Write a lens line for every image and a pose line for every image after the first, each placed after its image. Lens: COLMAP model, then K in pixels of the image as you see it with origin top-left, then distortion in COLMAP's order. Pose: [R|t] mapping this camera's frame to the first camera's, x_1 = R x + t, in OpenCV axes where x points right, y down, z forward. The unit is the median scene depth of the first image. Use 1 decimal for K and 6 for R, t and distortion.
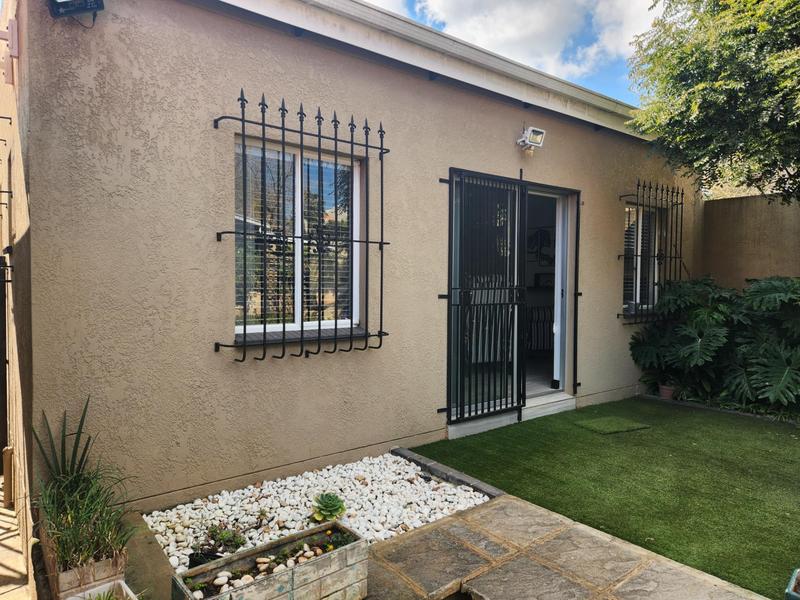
lens RADIAL K [[539.5, 0, 391.9], [0, 539.5, 296.1], [0, 0, 1]] dist [0.069550, -0.057997]
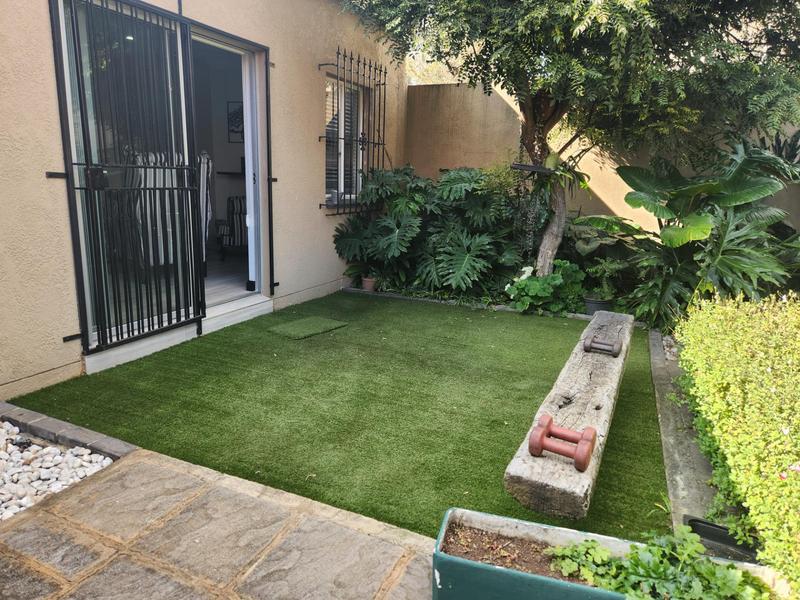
lens RADIAL K [[539.5, 0, 399.5], [0, 539.5, 299.3], [0, 0, 1]] dist [0.069550, -0.057997]
pose [[0.885905, -0.081262, 0.456694, 0.139412], [-0.011980, 0.980200, 0.197649, 0.011383], [-0.463713, -0.180570, 0.867390, 0.165147]]
